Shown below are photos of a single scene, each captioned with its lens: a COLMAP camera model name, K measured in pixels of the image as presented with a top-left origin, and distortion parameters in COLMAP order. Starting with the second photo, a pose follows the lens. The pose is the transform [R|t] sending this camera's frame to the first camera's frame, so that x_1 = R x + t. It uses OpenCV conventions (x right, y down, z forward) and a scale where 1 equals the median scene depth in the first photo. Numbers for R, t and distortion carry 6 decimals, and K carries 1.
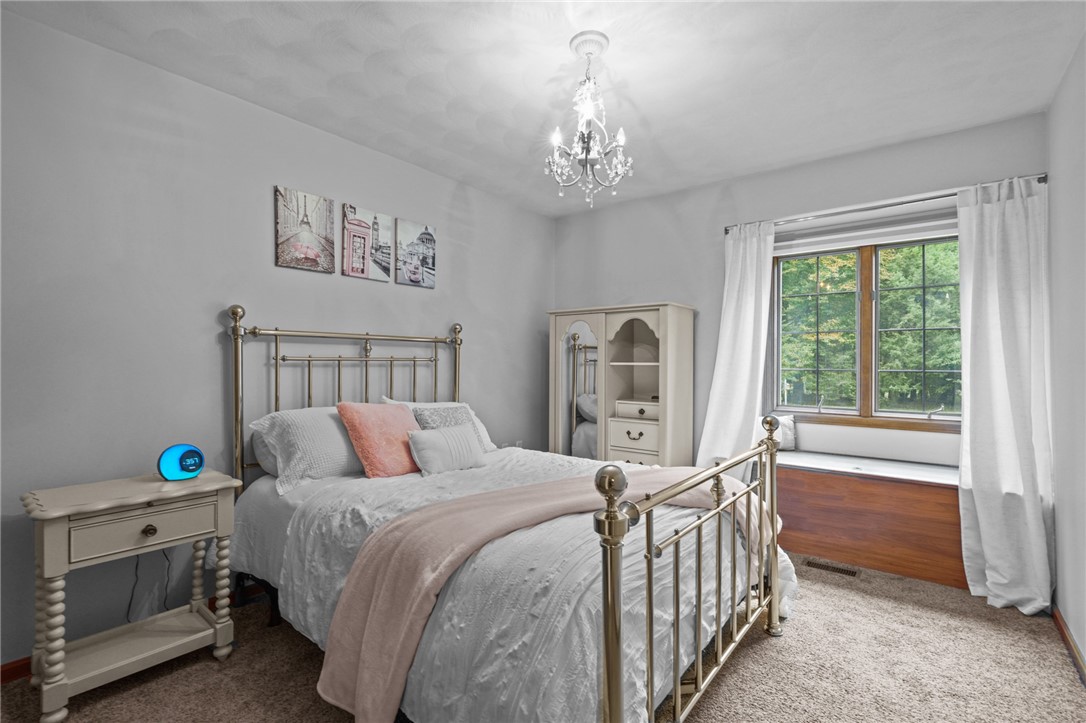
lens RADIAL K [[492.6, 0, 550.0], [0, 492.6, 361.2], [0, 0, 1]] dist [-0.003229, -0.000115]
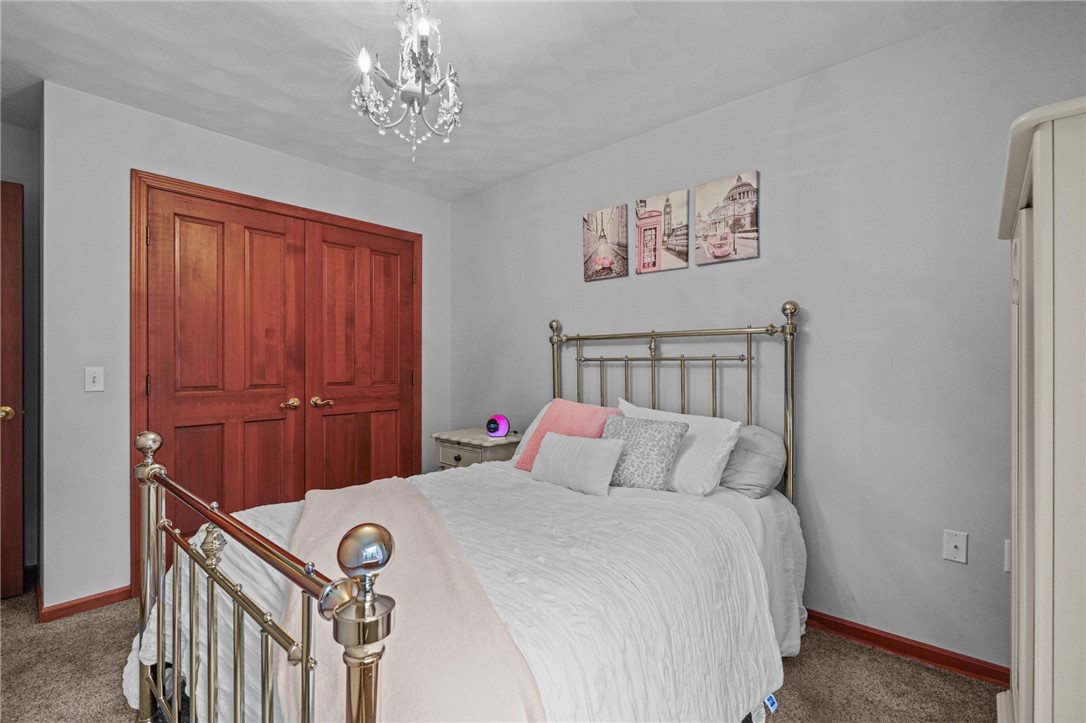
lens RADIAL K [[492.6, 0, 542.3], [0, 492.6, 366.9], [0, 0, 1]] dist [-0.003229, -0.000115]
pose [[-0.056641, 0.001663, -0.998393, 0.589681], [0.004267, 0.999990, 0.001424, 0.009778], [0.998386, -0.004180, -0.056647, 0.881614]]
